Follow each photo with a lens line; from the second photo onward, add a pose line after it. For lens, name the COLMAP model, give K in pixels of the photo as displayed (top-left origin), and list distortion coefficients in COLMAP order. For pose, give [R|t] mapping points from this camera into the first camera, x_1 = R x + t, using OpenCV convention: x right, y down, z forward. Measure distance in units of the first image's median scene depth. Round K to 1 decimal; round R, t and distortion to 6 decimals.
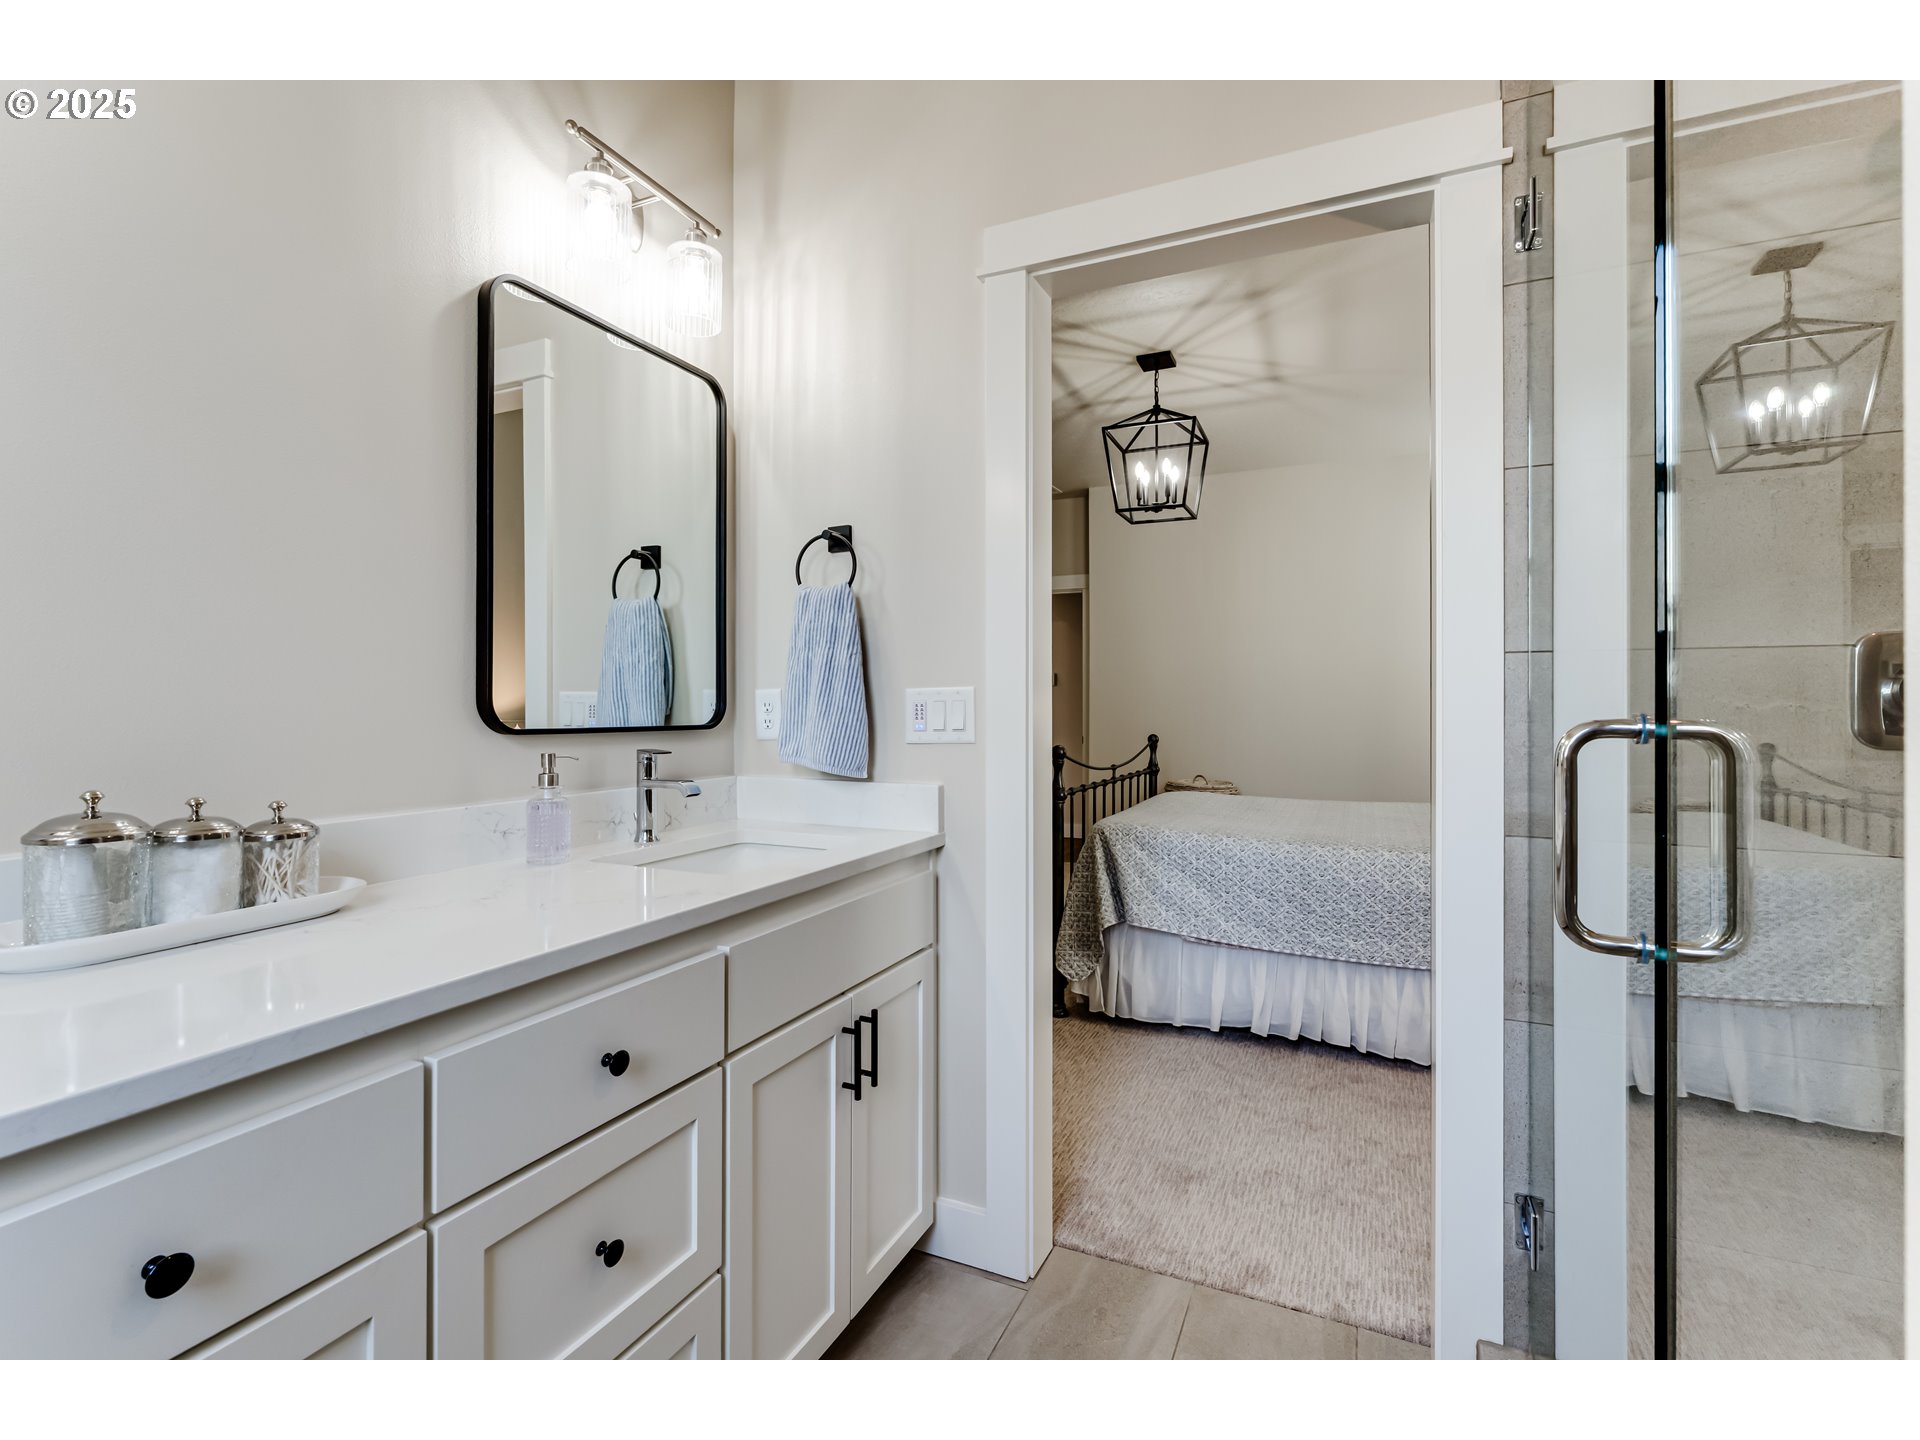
lens RADIAL K [[863.1, 0, 957.5], [0, 863.1, 717.9], [0, 0, 1]] dist [-0.018525, -0.000258]
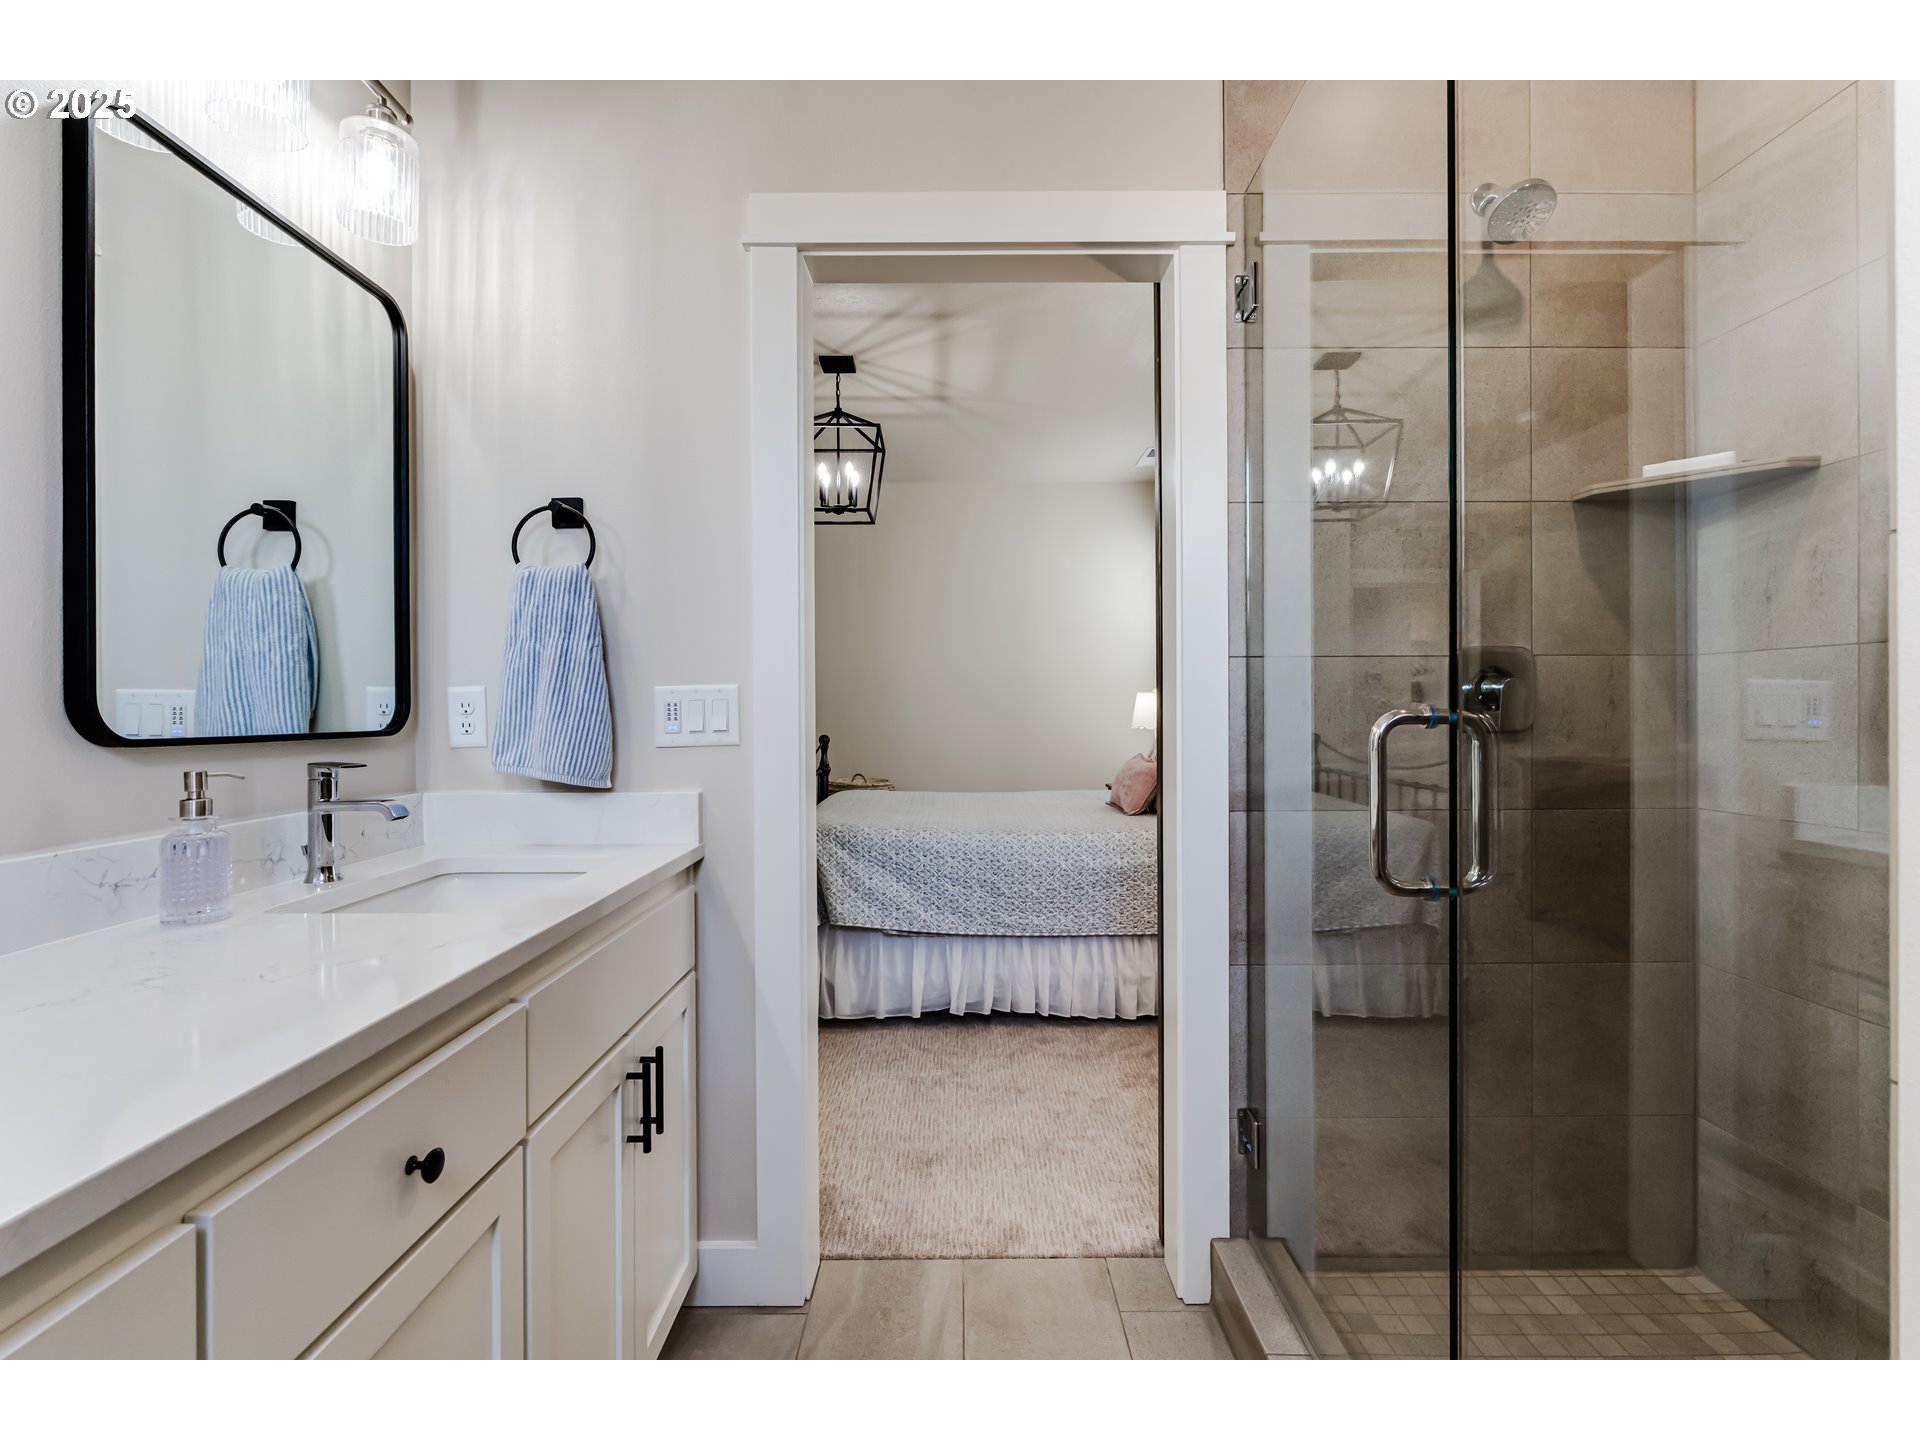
lens RADIAL K [[863.1, 0, 955.6], [0, 863.1, 723.9], [0, 0, 1]] dist [-0.018525, -0.000258]
pose [[0.904256, -0.013473, 0.426778, -0.156961], [0.011733, 0.999909, 0.006706, 0.002793], [-0.426830, -0.001056, 0.904331, 0.057296]]
